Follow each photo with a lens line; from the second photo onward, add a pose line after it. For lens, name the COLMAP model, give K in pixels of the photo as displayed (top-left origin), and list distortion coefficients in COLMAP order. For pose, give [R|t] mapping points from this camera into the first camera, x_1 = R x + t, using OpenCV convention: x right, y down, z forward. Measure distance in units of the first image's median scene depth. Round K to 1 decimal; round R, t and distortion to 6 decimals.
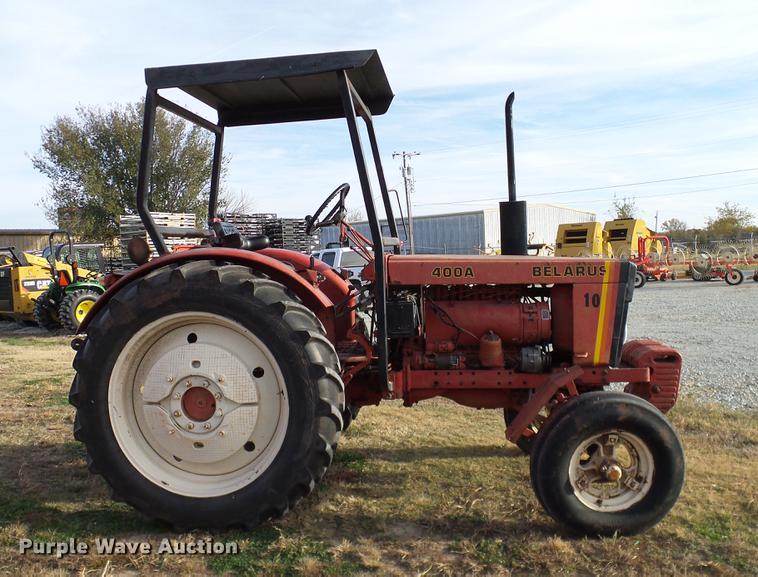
lens RADIAL K [[599.0, 0, 378.9], [0, 599.0, 304.6], [0, 0, 1]] dist [0.007655, -0.000762]
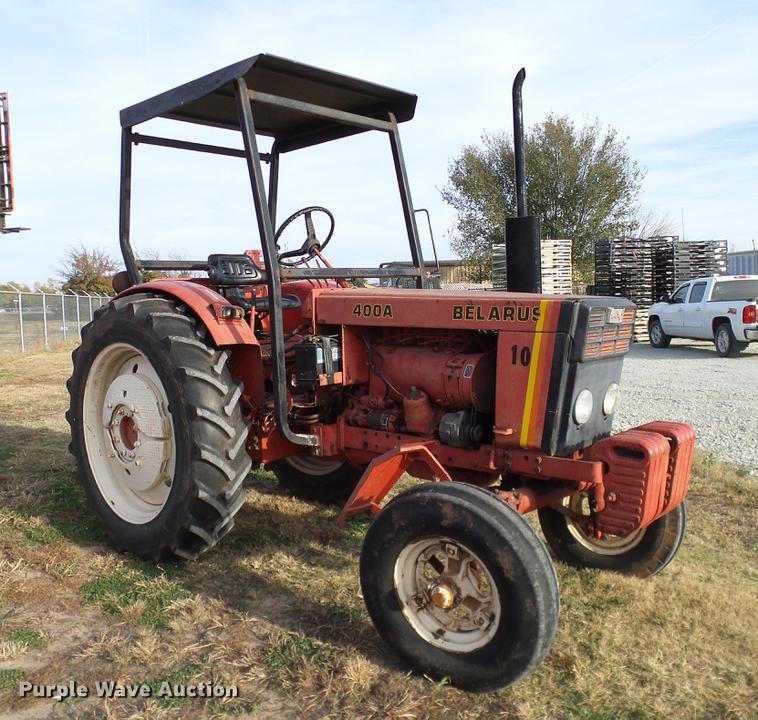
lens RADIAL K [[659.2, 0, 379.0], [0, 659.2, 360.0], [0, 0, 1]] dist [0.011839, 0.008112]
pose [[0.841139, 0.063994, -0.537019, 0.631498], [-0.047698, 0.997883, 0.044204, -0.028259], [0.538711, -0.011567, 0.842411, 0.256995]]
